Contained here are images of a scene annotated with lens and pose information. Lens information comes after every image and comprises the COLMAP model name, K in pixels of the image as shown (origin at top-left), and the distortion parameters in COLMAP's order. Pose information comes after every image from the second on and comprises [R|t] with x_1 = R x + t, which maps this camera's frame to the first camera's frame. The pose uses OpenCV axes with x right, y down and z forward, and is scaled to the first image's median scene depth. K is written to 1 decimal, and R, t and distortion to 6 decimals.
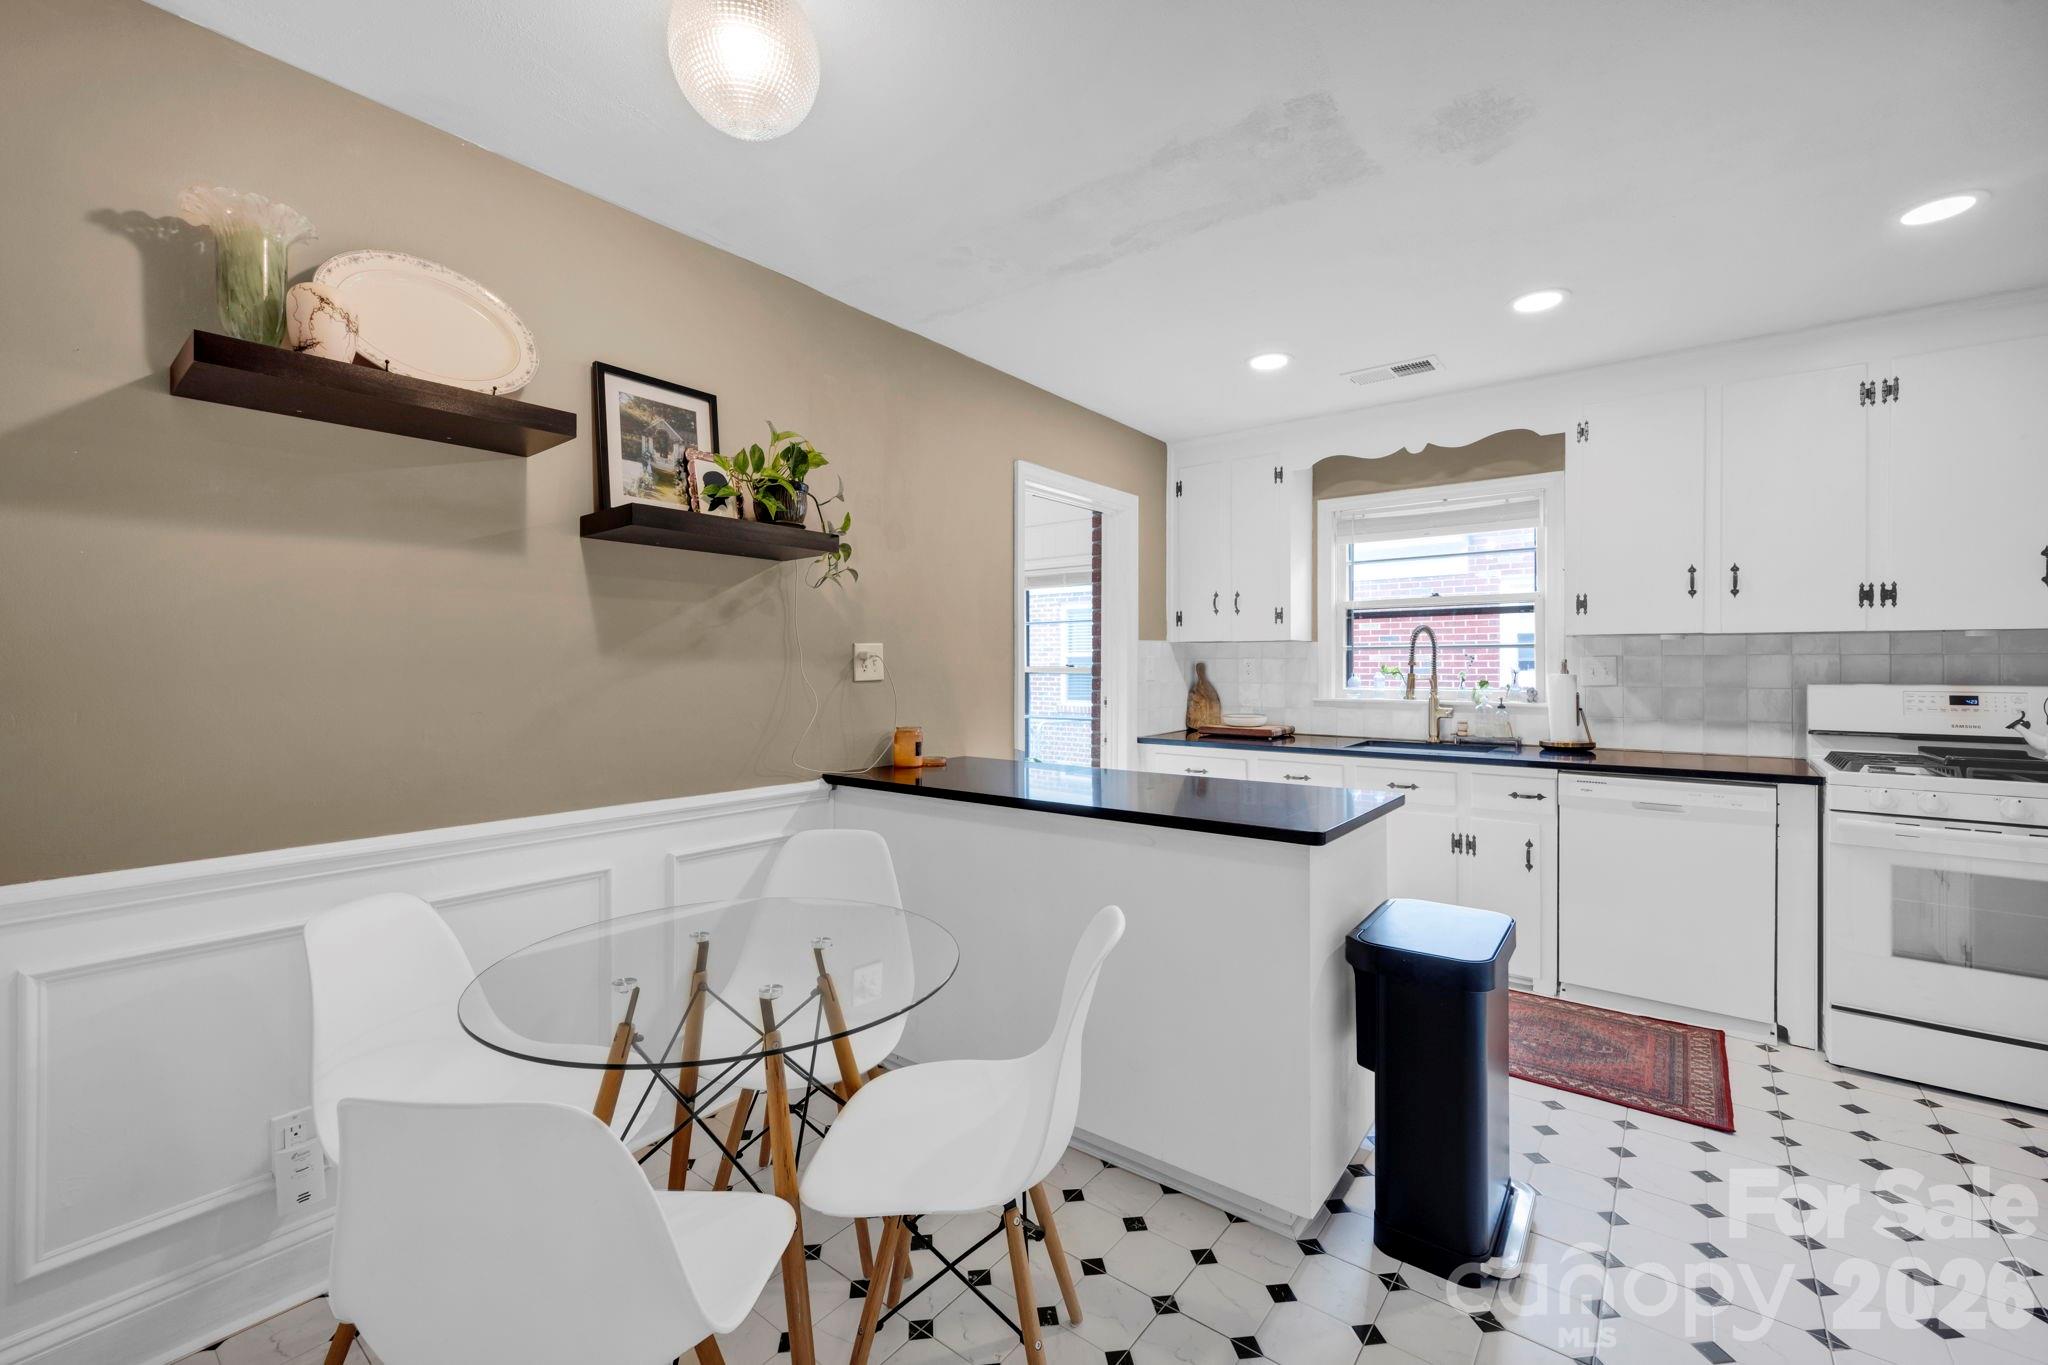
lens RADIAL K [[829.7, 0, 1026.2], [0, 829.7, 685.8], [0, 0, 1]] dist [0.000741, 0.000254]
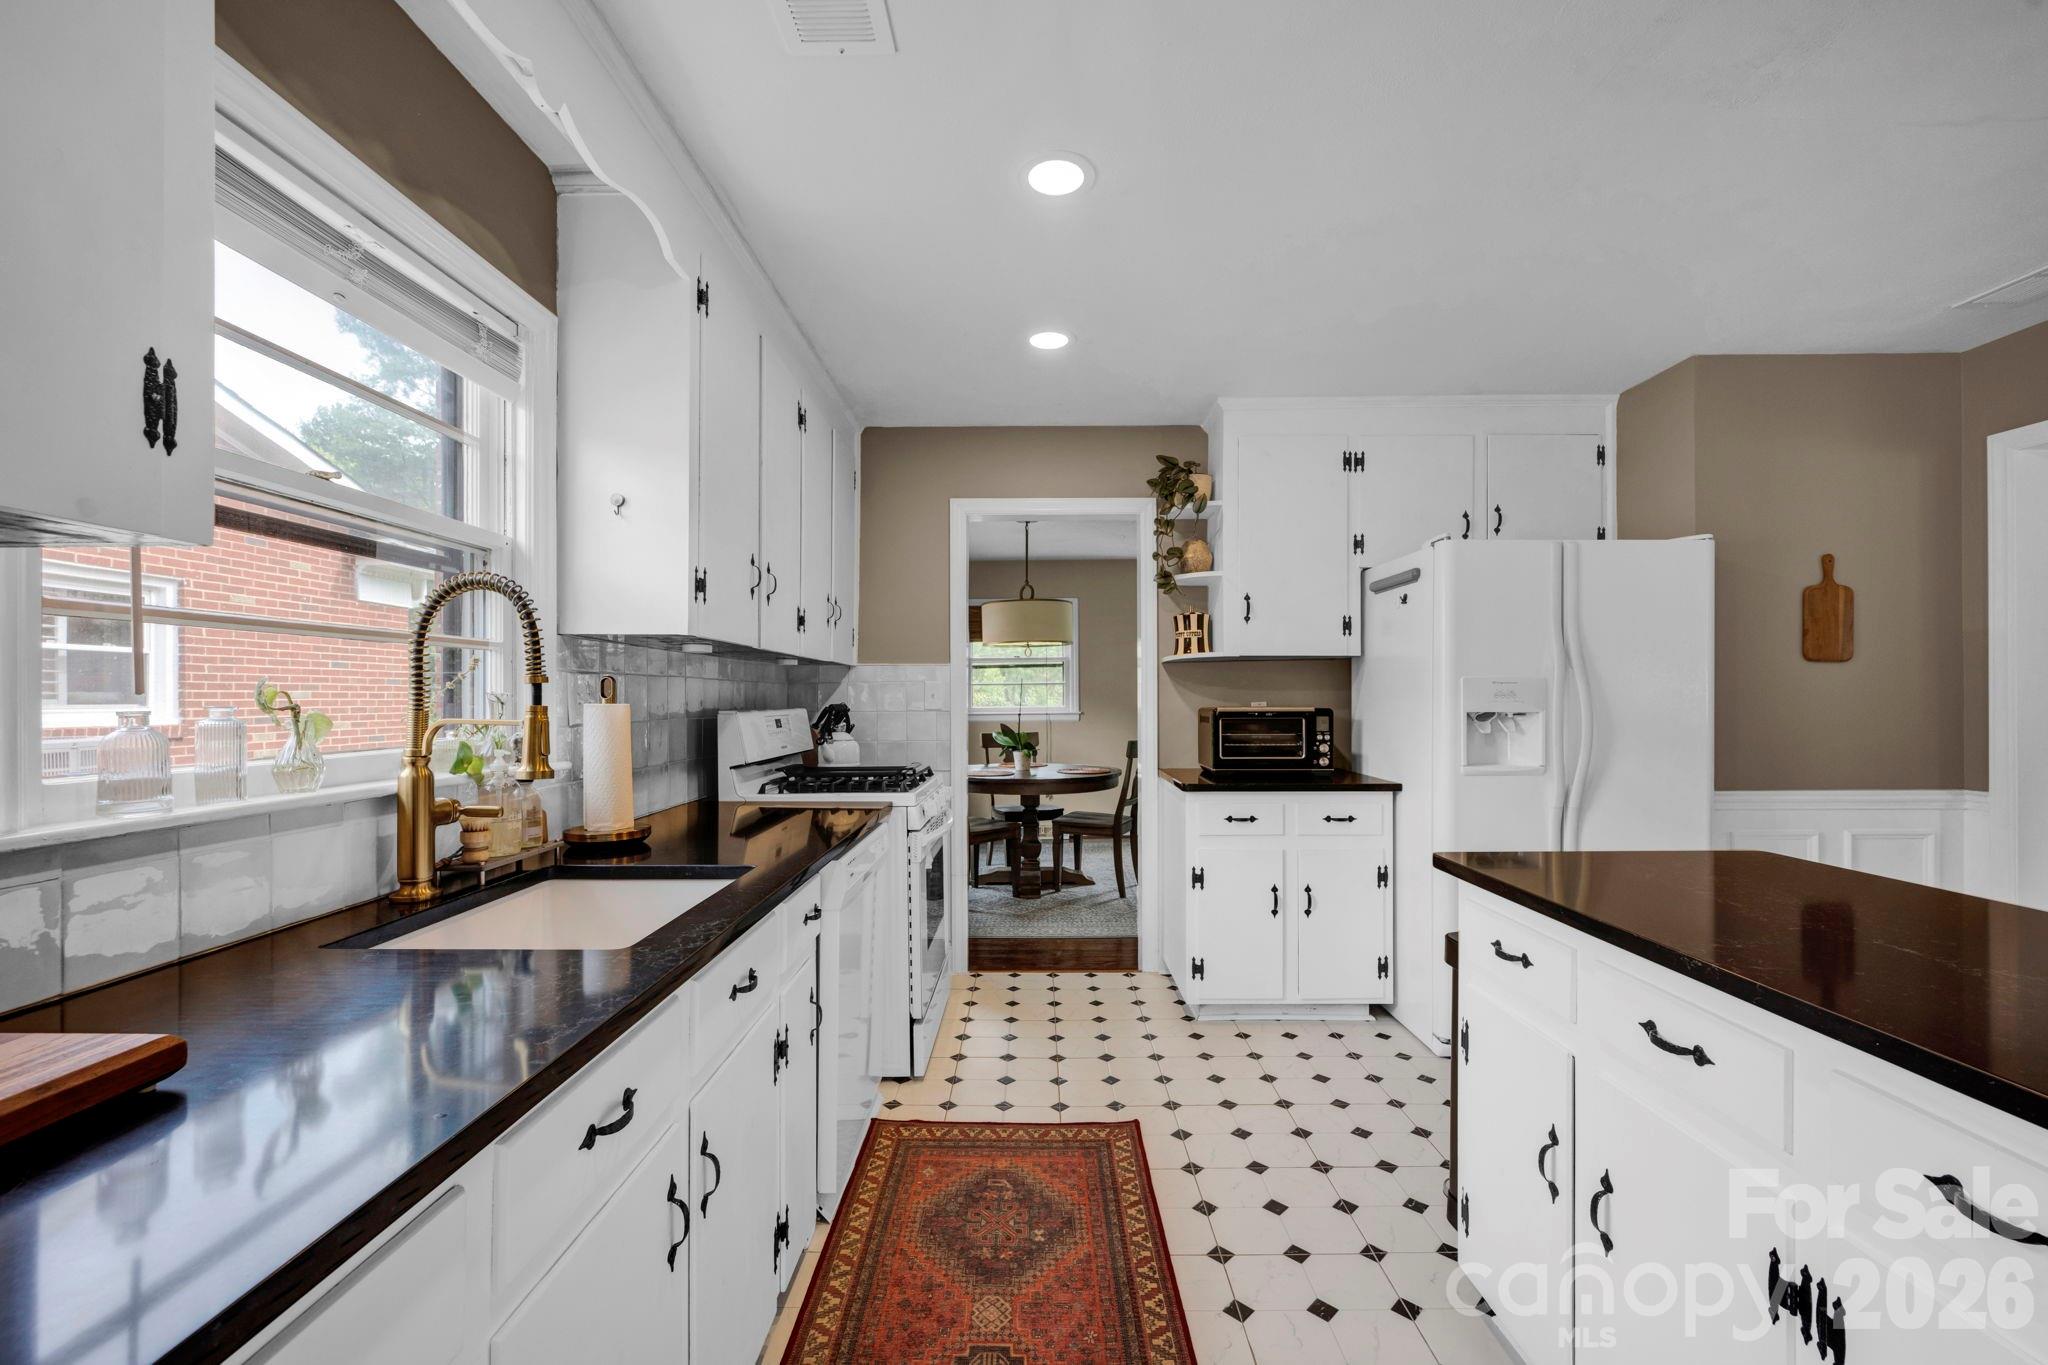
lens RADIAL K [[829.7, 0, 1026.2], [0, 829.7, 685.8], [0, 0, 1]] dist [0.000741, 0.000254]
pose [[-0.598548, 0.011657, 0.801002, 0.046619], [0.027803, 0.999594, 0.006229, -0.016939], [-0.800604, 0.025999, -0.598629, 1.005511]]
